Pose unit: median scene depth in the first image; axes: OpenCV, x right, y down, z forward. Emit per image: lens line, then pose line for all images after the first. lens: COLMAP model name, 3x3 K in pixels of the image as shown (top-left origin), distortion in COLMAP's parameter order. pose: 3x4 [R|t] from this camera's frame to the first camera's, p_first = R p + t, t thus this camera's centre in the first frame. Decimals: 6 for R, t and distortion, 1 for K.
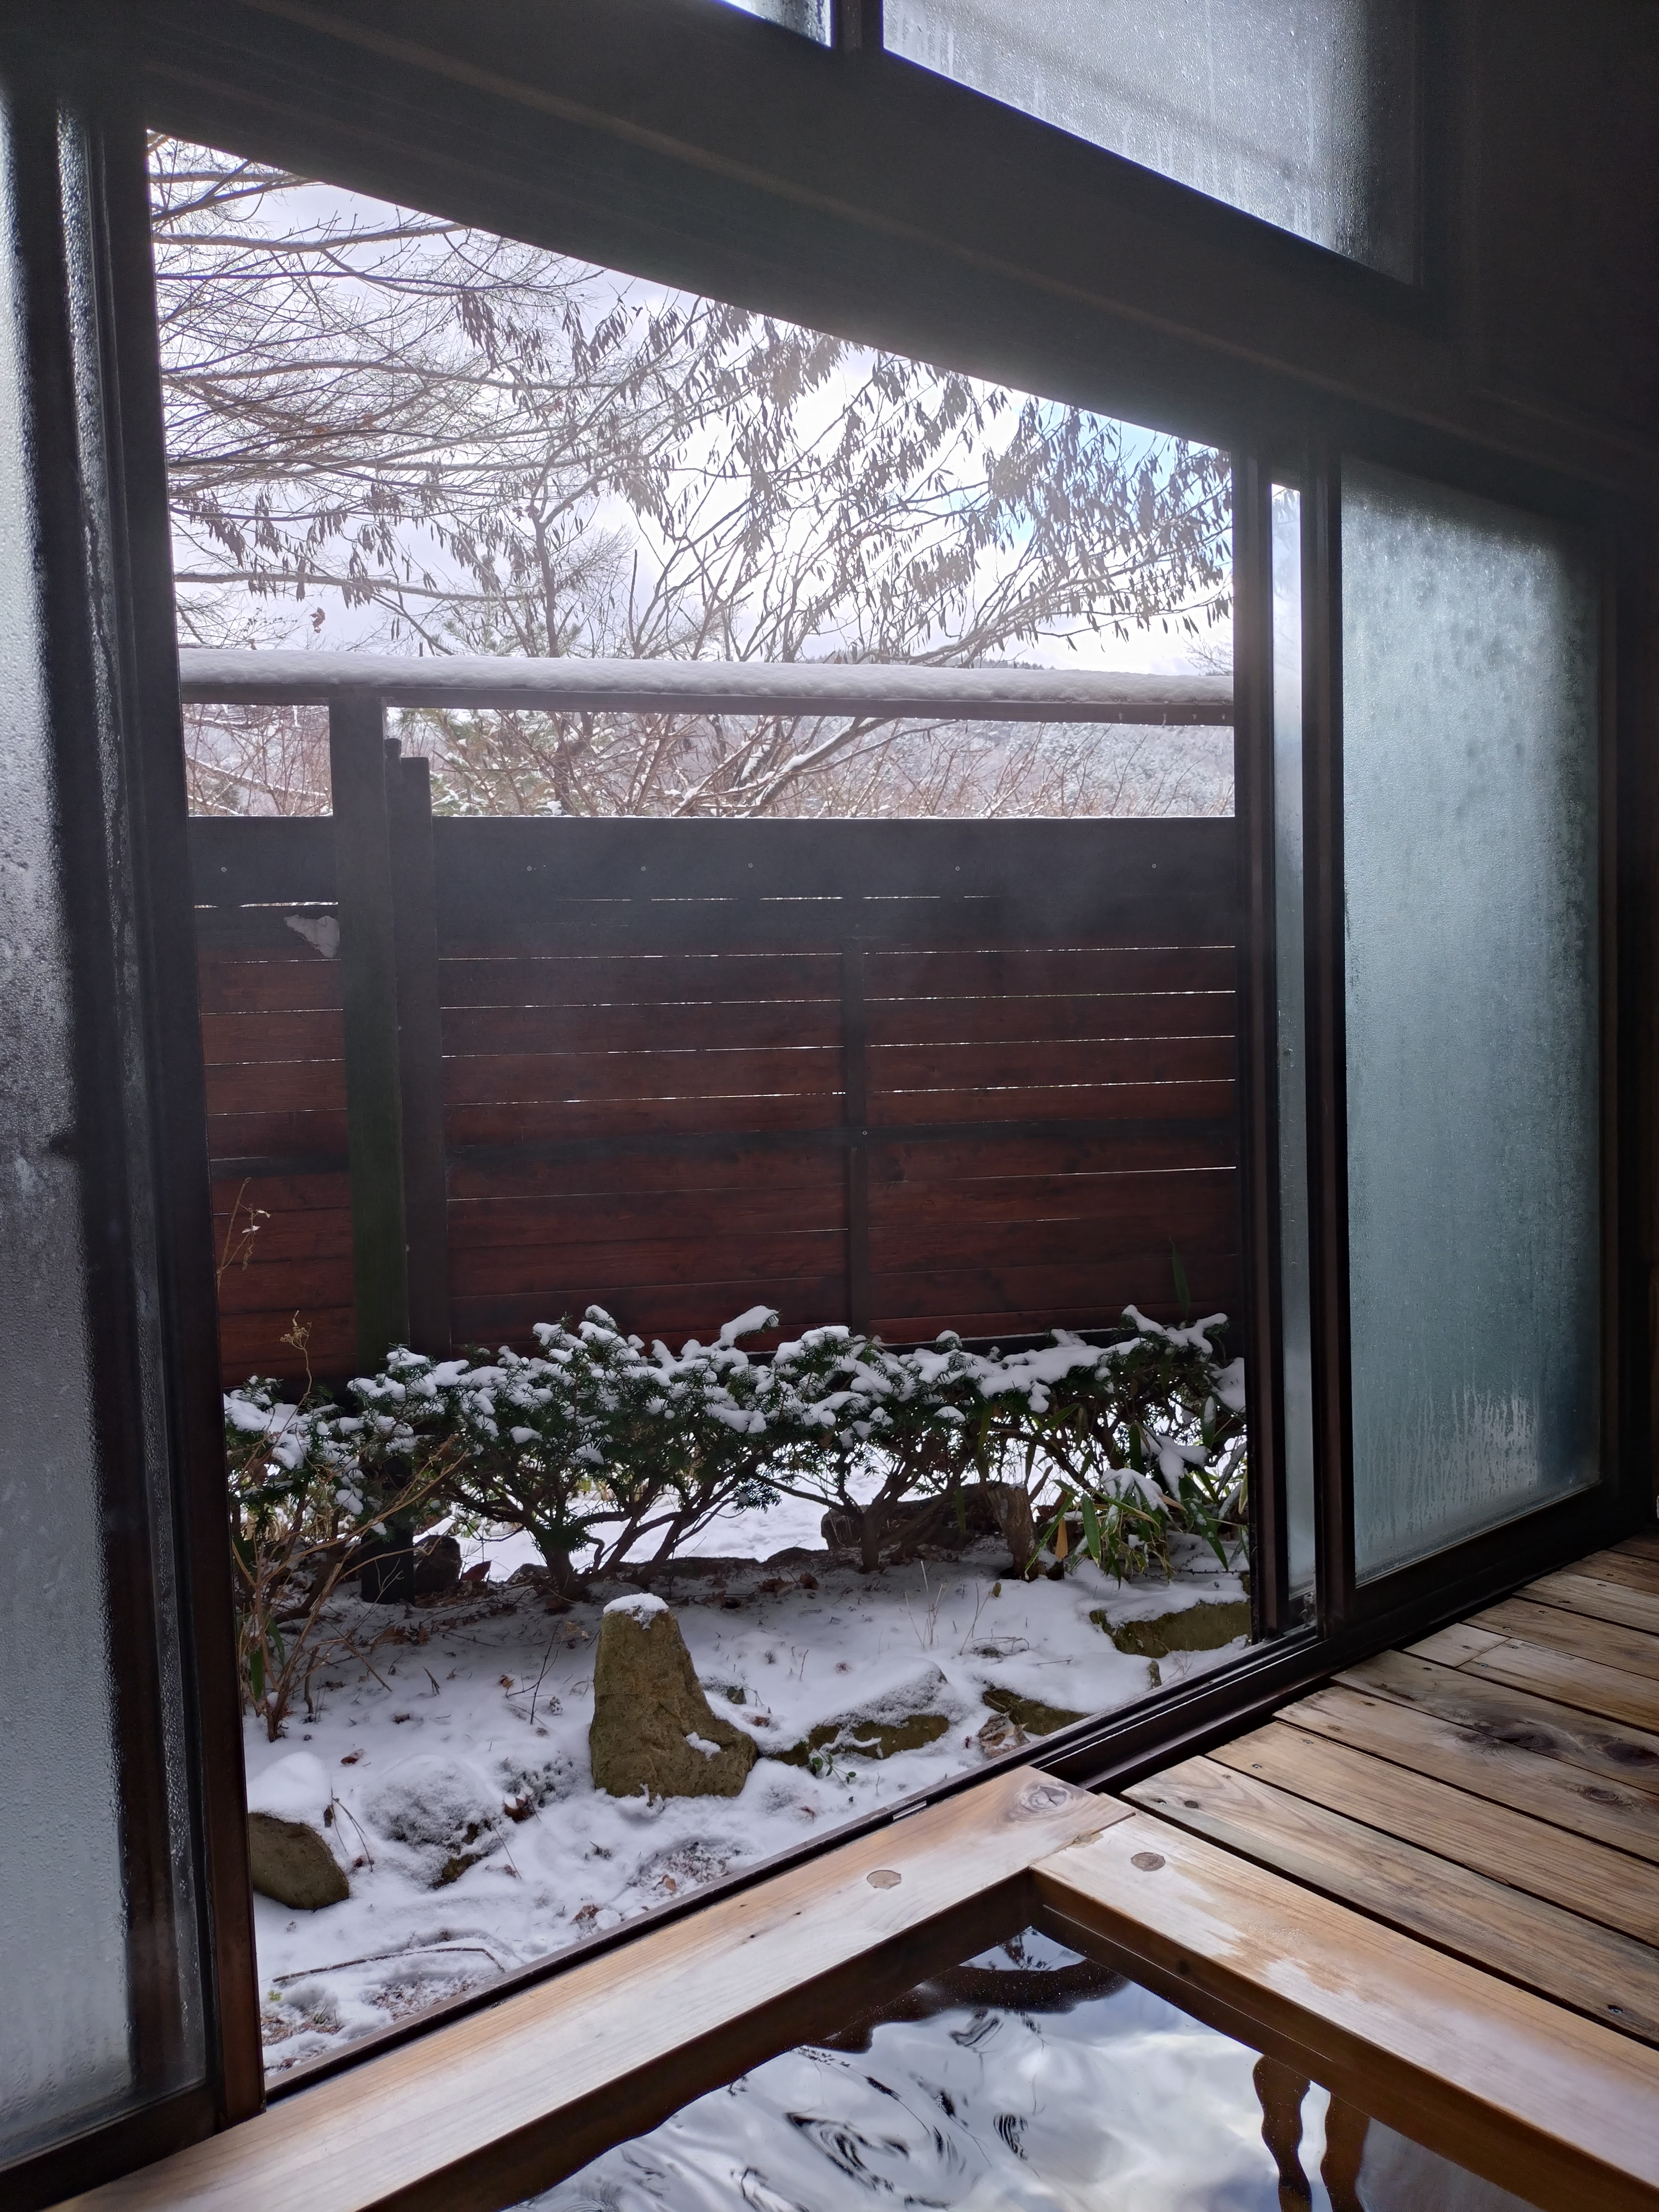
lens RADIAL K [[1636.3, 0, 831.3], [0, 1636.3, 1107.8], [0, 0, 1]] dist [0.014616, -0.013771]
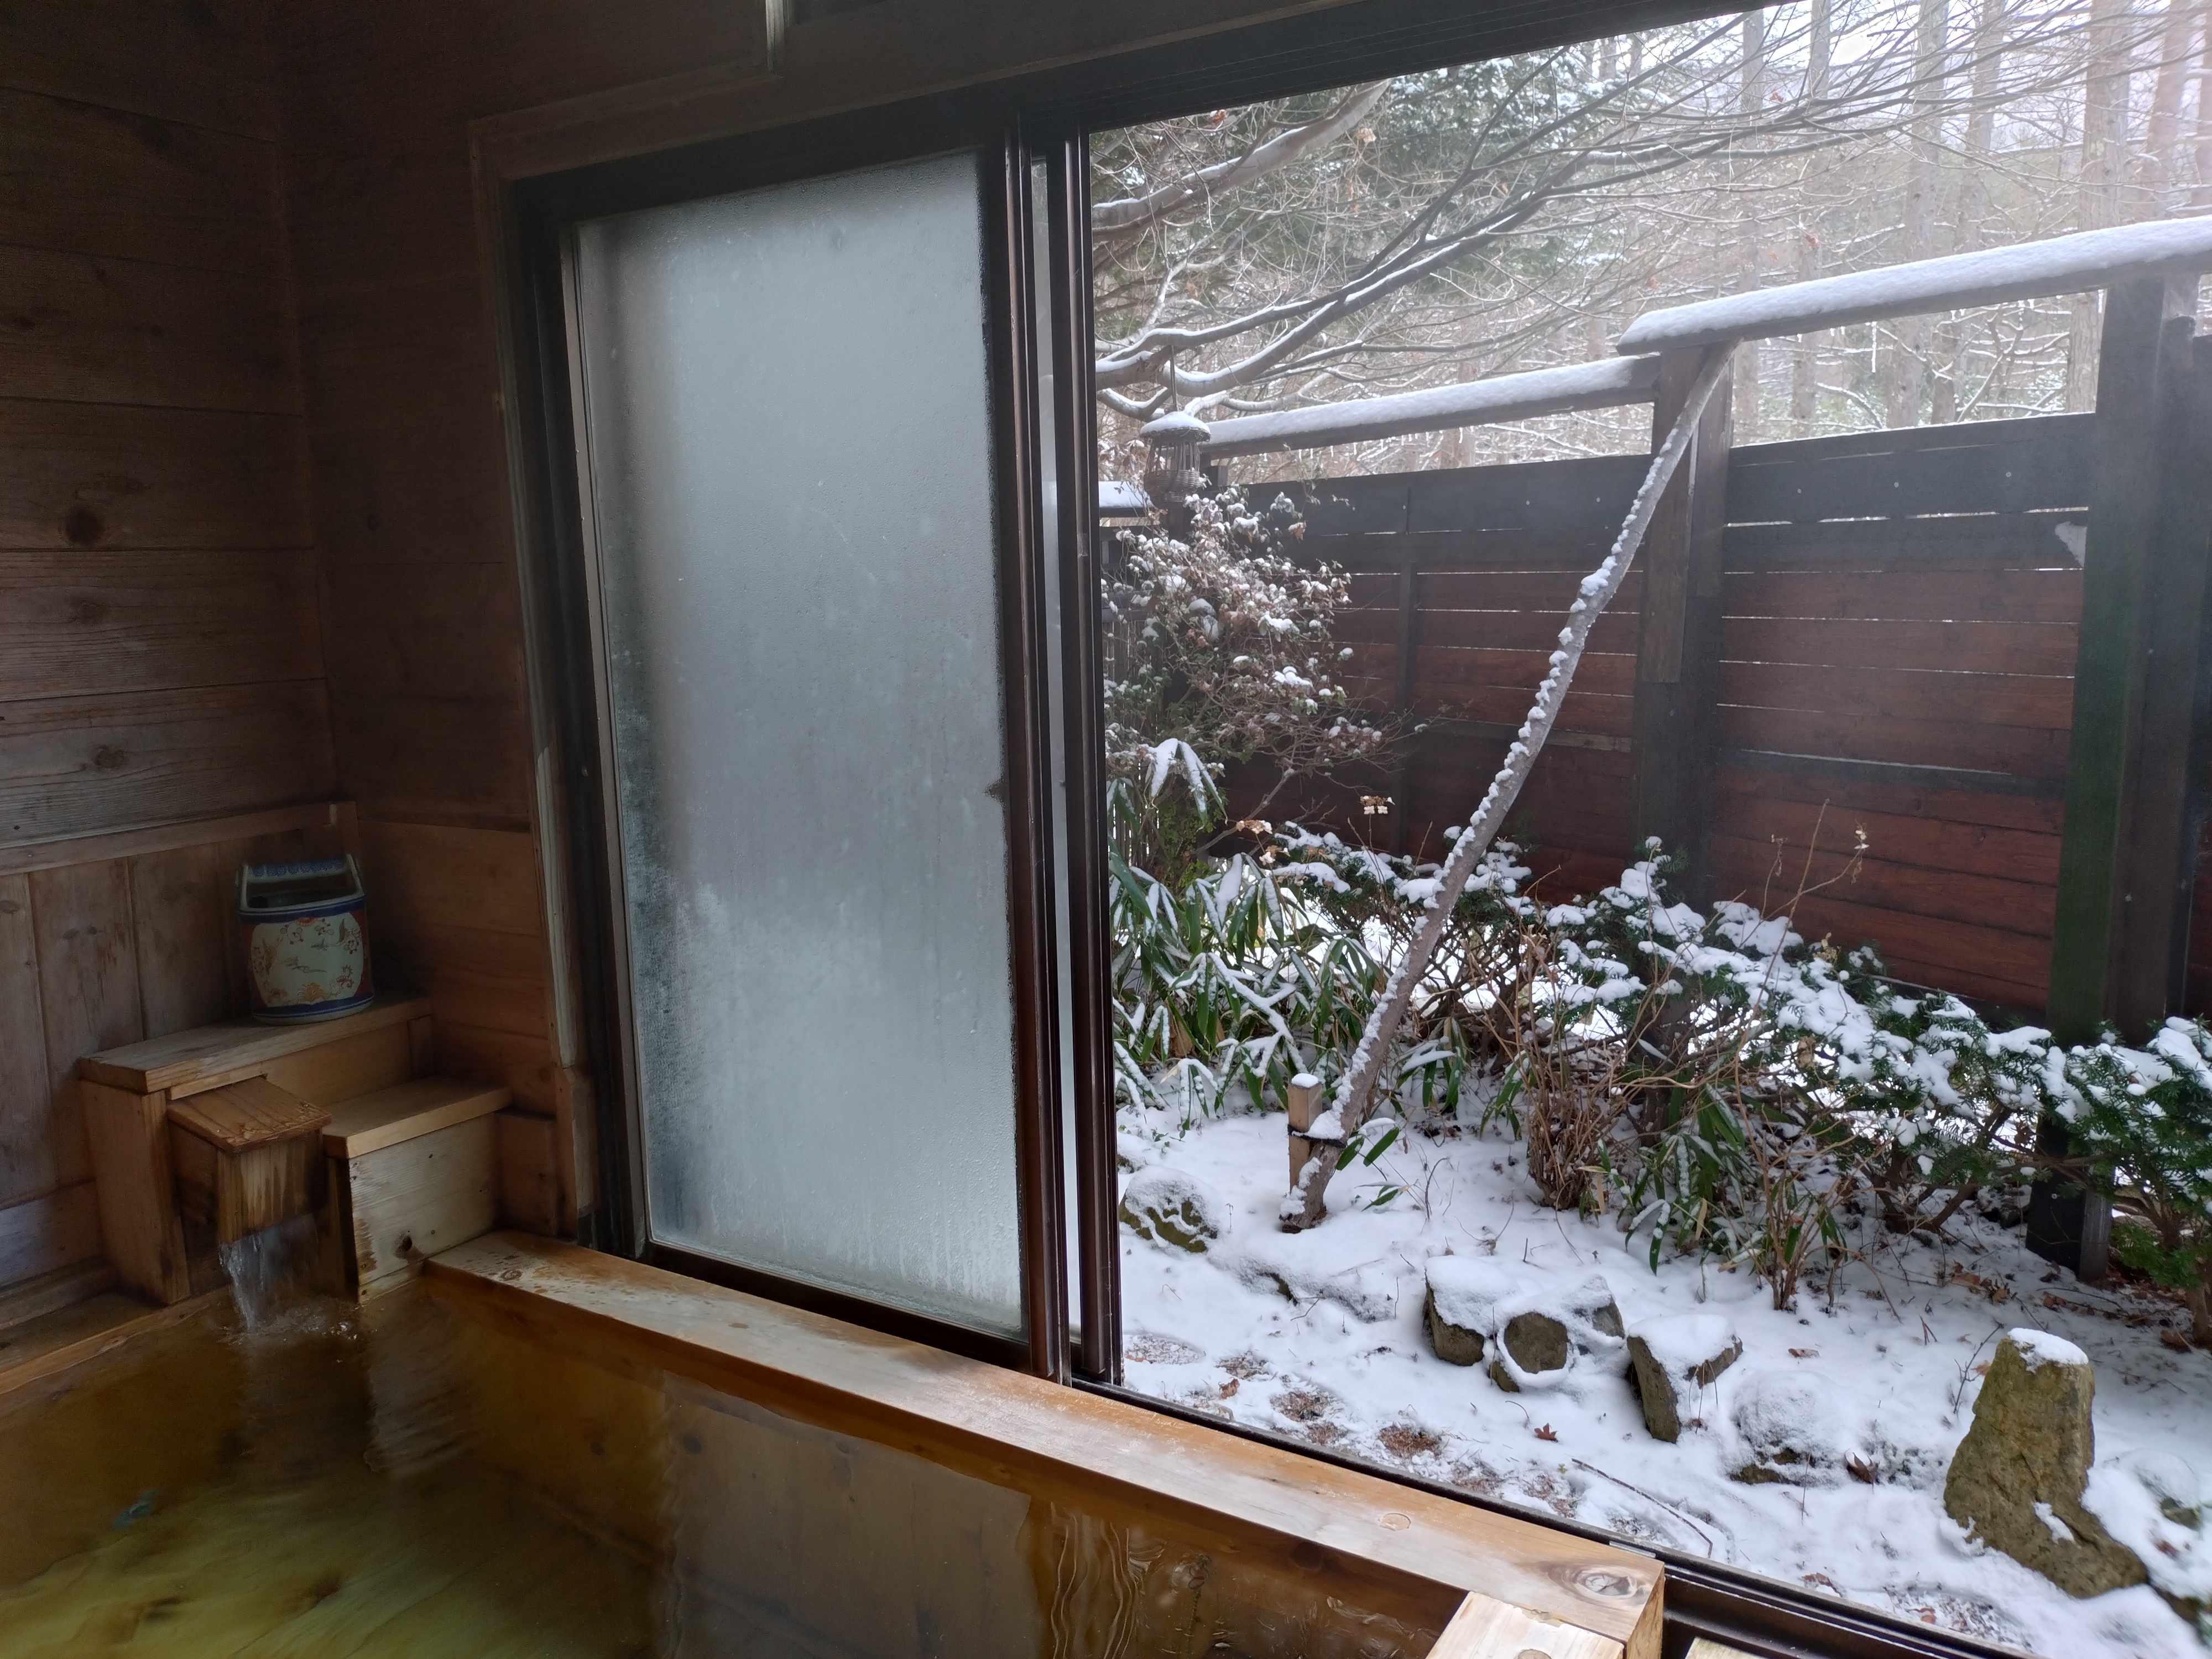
lens RADIAL K [[1636.3, 0, 1105.4], [0, 1636.3, 825.8], [0, 0, 1]] dist [0.014616, -0.013771]
pose [[0.336471, 0.179754, -0.924378, 0.510242], [-0.051781, 0.983659, 0.172434, -0.107535], [0.940269, -0.010154, 0.340281, 0.229749]]
